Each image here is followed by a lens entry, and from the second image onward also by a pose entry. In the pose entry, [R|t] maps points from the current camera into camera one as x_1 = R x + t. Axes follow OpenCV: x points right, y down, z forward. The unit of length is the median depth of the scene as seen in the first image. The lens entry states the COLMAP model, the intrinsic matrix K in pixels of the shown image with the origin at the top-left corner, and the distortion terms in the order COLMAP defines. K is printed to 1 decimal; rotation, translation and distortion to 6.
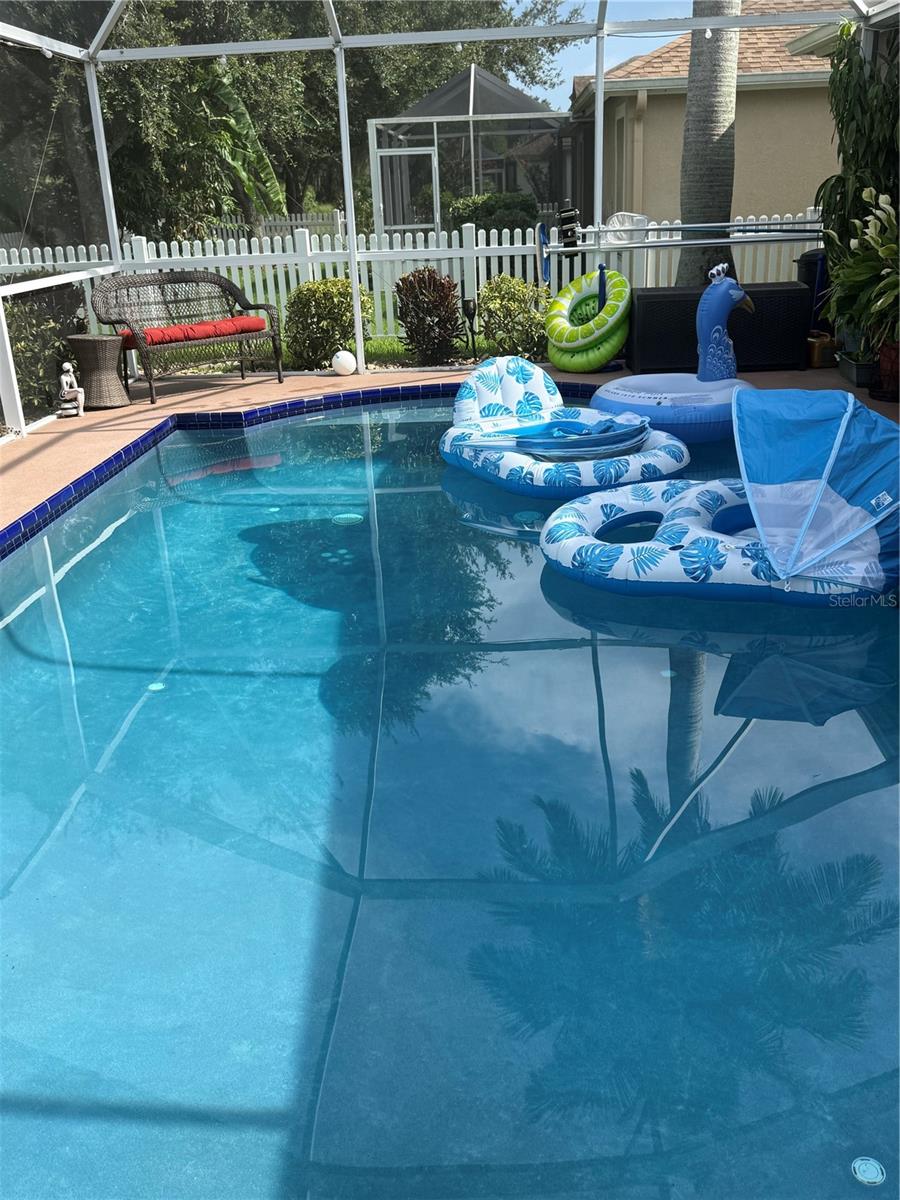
lens RADIAL K [[1082.7, 0, 442.4], [0, 1082.7, 584.9], [0, 0, 1]] dist [0.078998, -0.113639]
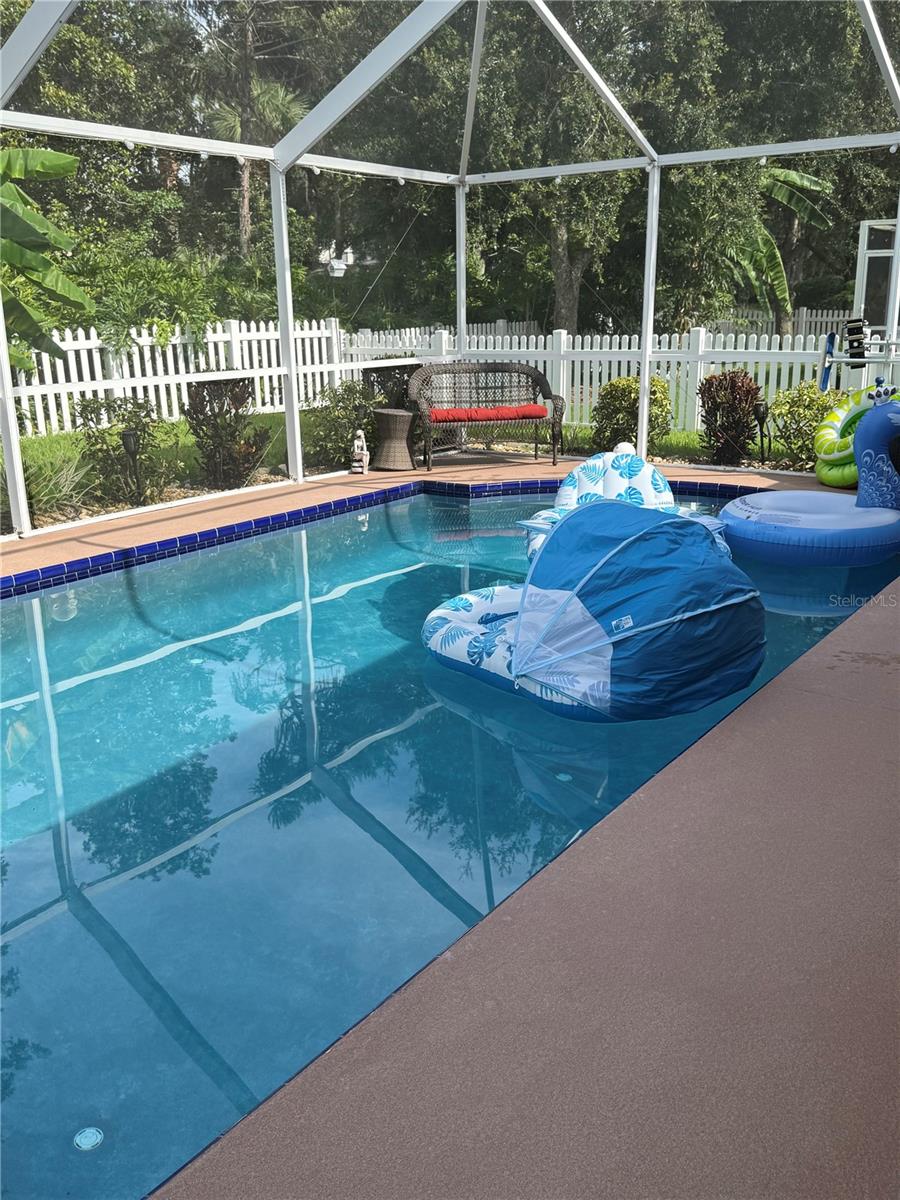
lens RADIAL K [[1056.4, 0, 450.0], [0, 1056.4, 600.0], [0, 0, 1]] dist [0.175815, -0.376803]
pose [[0.847979, 0.170592, -0.501826, 0.341819], [-0.199692, 0.979849, -0.004345, -0.028109], [0.490973, 0.103895, 0.864957, 0.032331]]
